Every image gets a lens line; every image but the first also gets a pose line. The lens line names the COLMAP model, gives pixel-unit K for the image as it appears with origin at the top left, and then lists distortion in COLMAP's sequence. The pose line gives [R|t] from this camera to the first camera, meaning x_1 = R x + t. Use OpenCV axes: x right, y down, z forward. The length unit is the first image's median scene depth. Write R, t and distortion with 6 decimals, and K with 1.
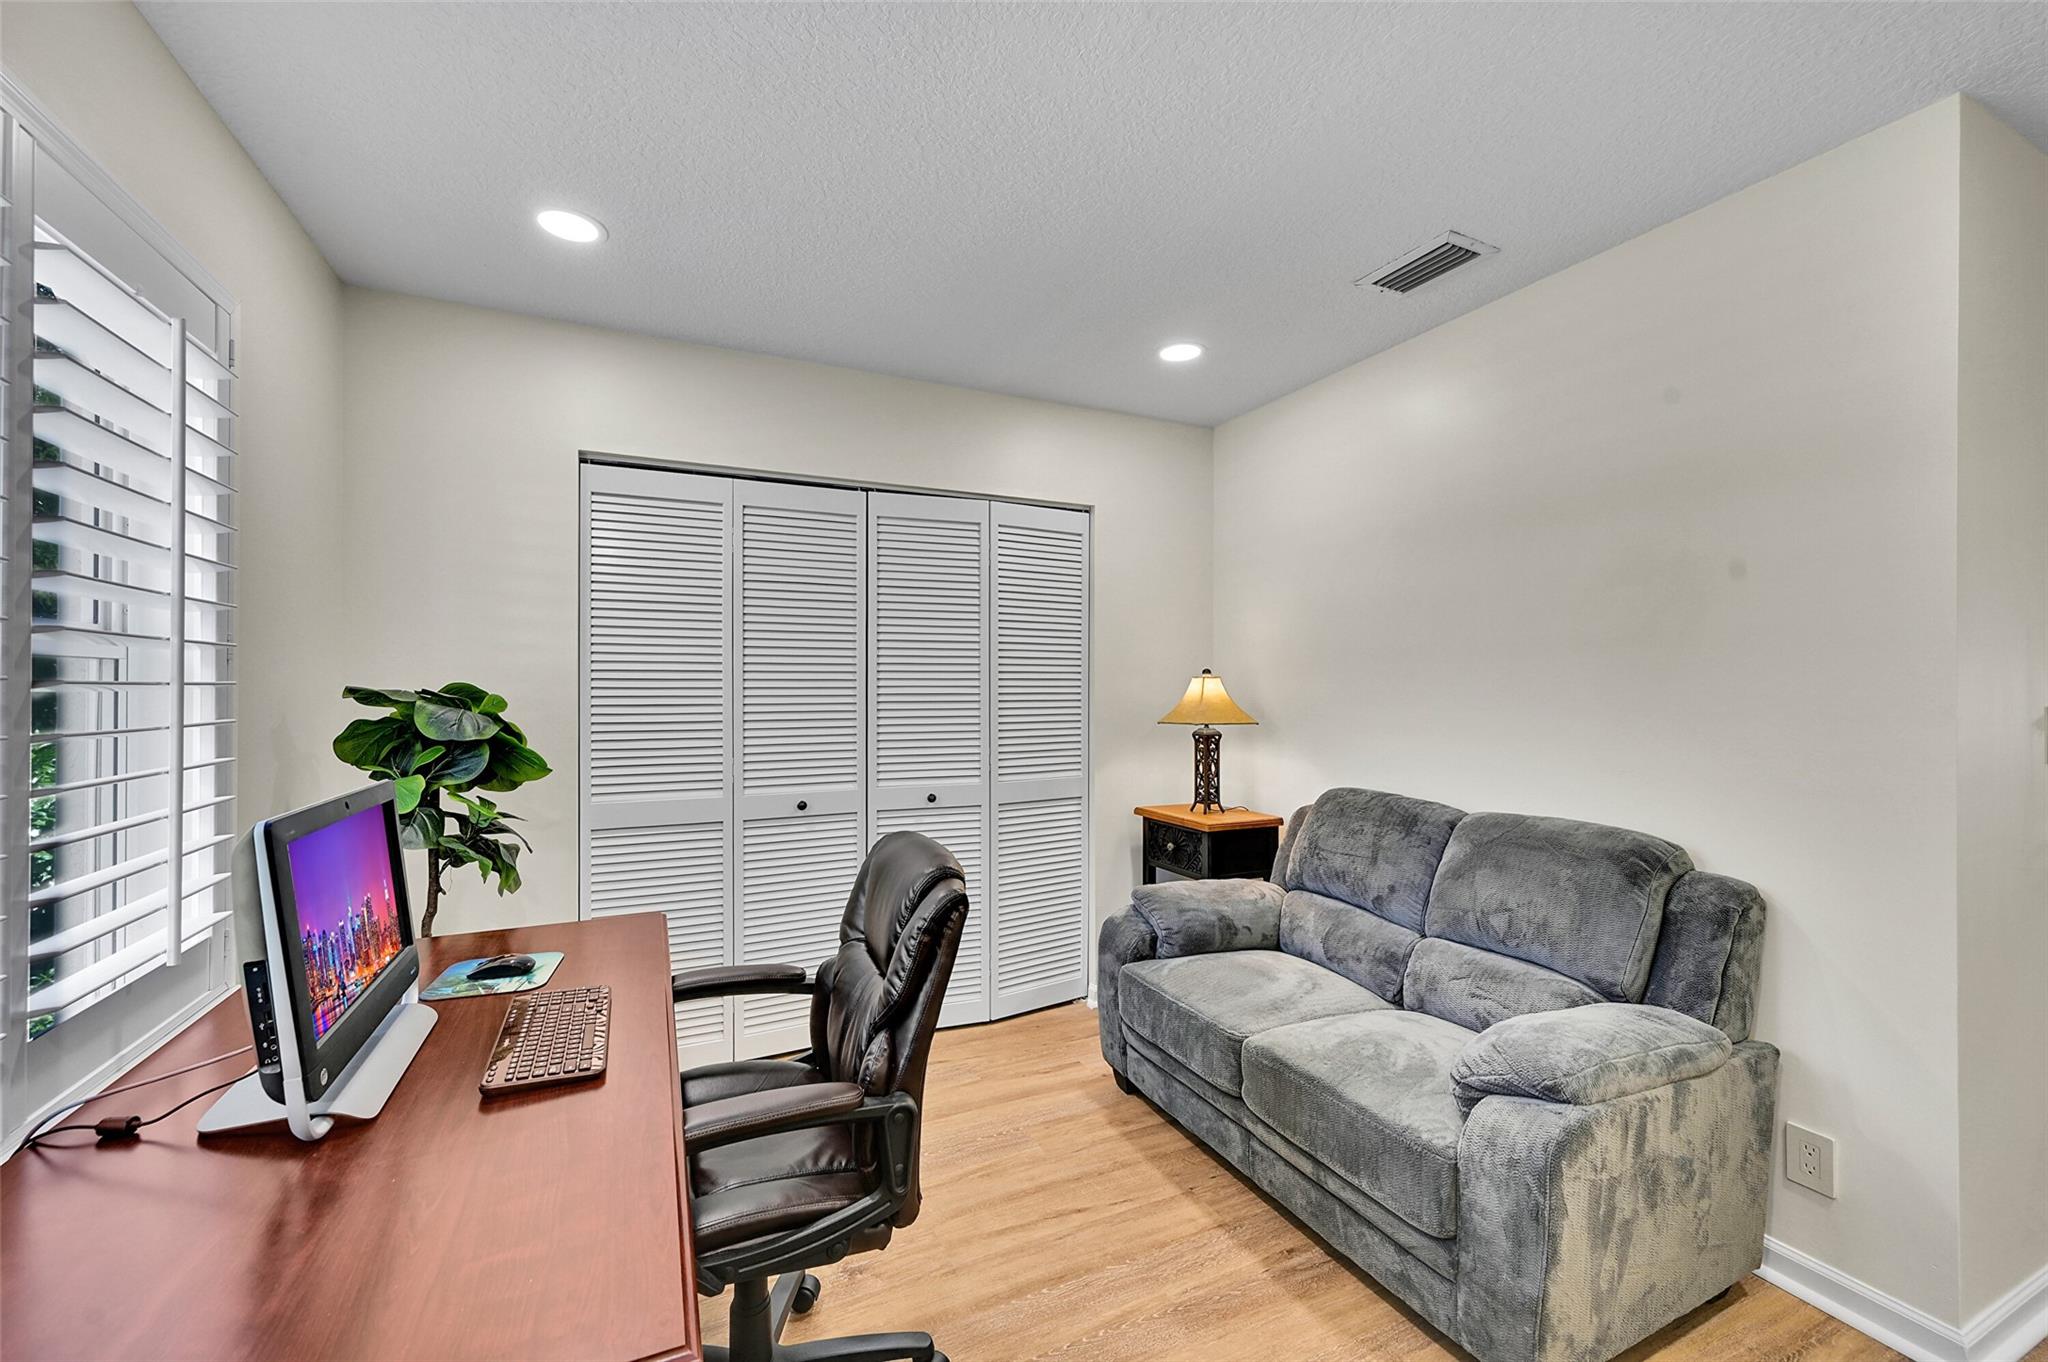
lens RADIAL K [[818.1, 0, 1026.6], [0, 818.1, 680.6], [0, 0, 1]] dist [-0.001305, 0.000783]
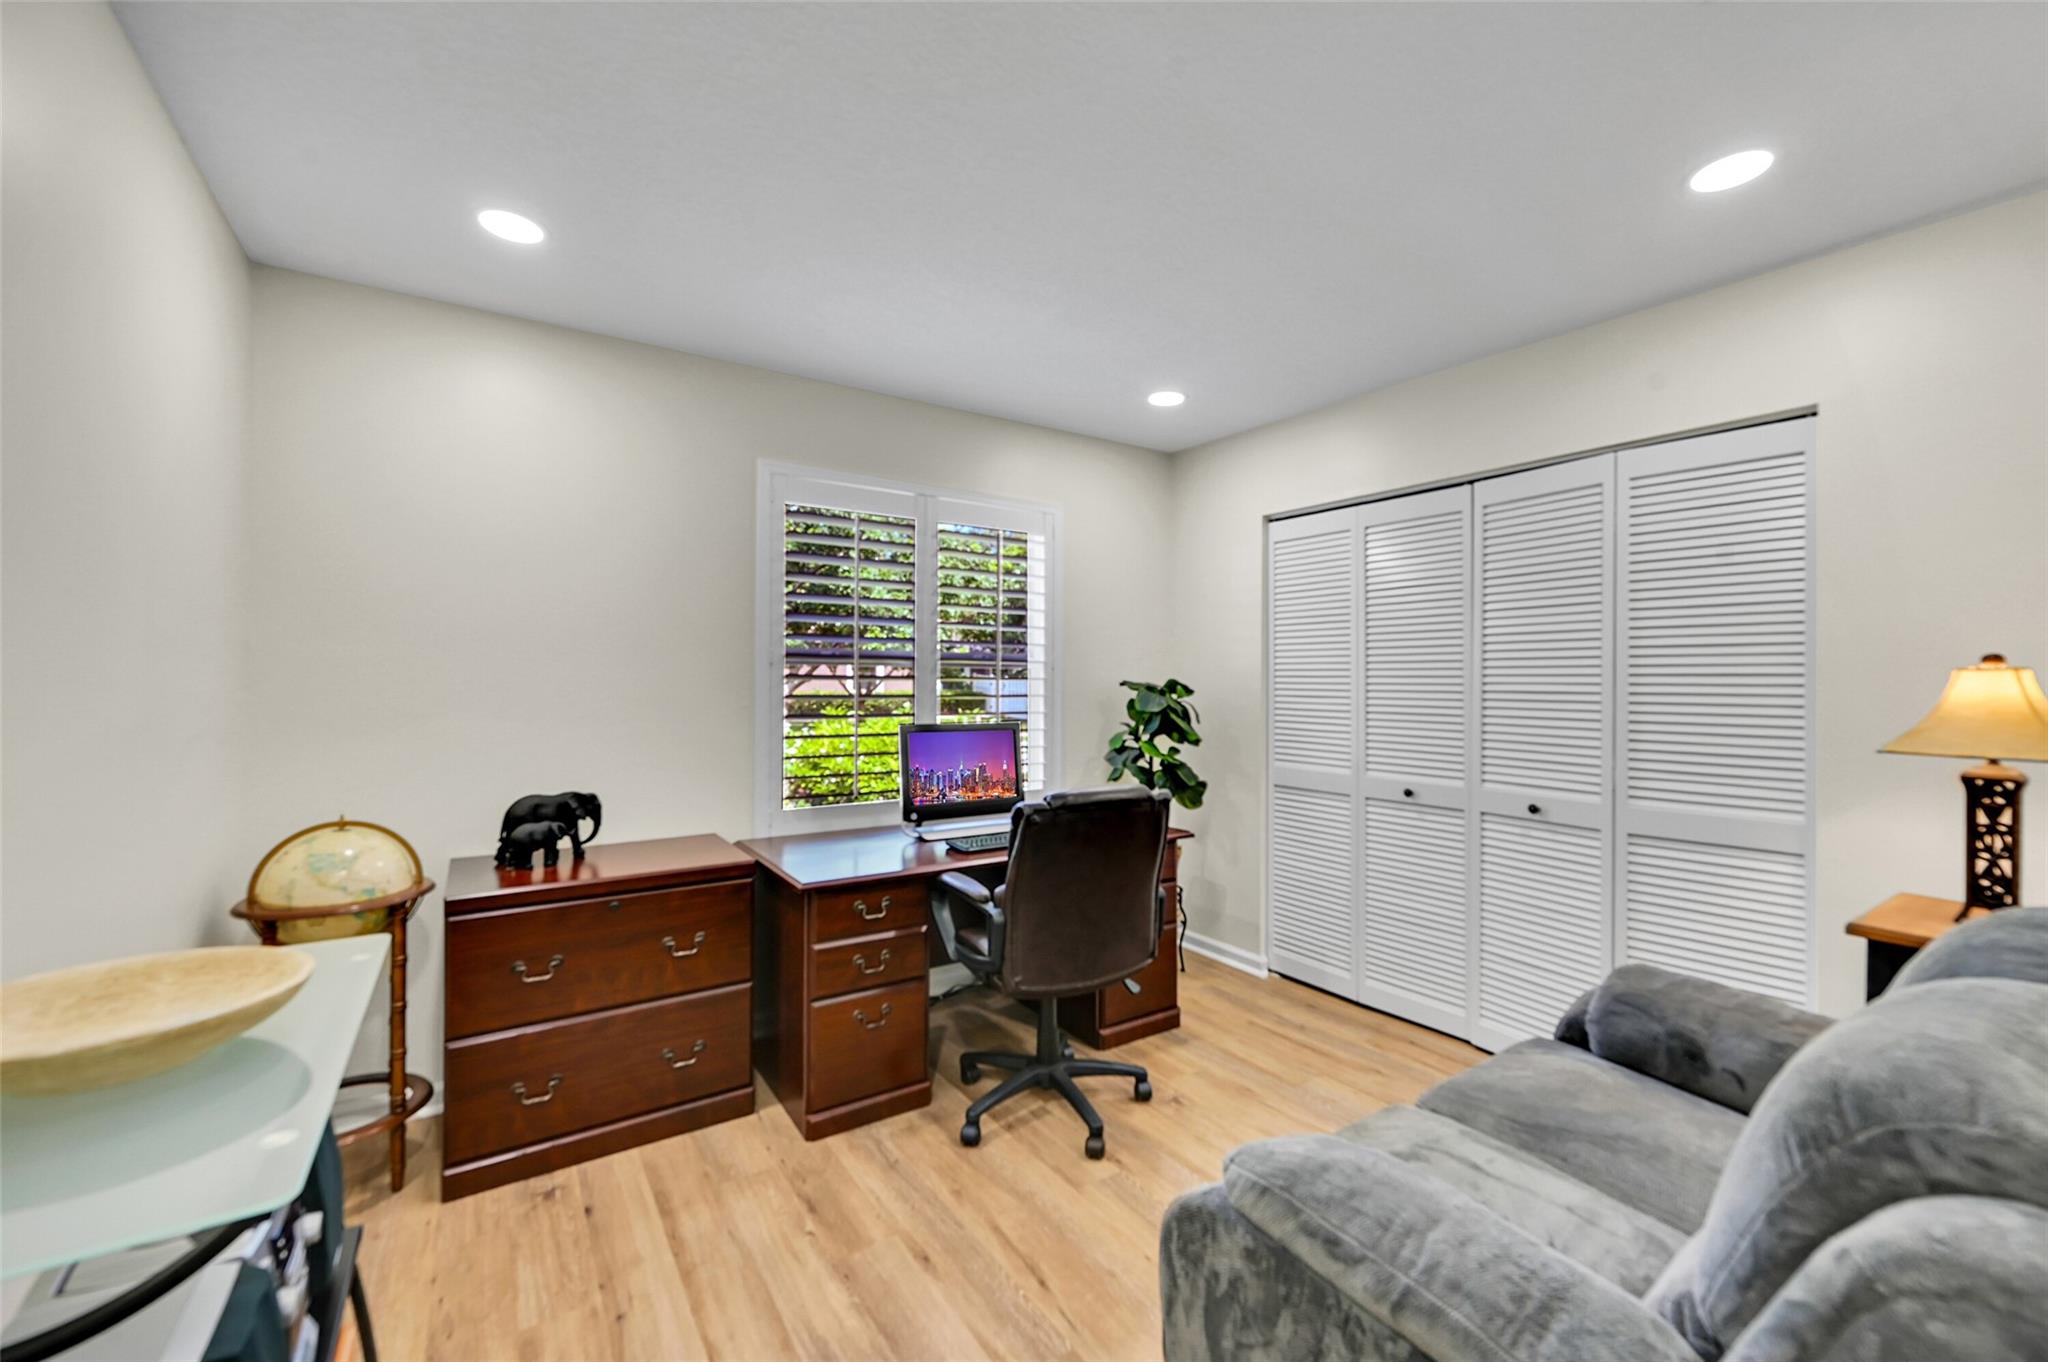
lens RADIAL K [[818.1, 0, 1024.3], [0, 818.1, 679.7], [0, 0, 1]] dist [-0.001305, 0.000783]
pose [[0.150661, -0.000198, -0.988585, 0.661499], [-0.001934, 0.999998, -0.000495, 0.004482], [0.988584, 0.001986, 0.150660, 0.311162]]
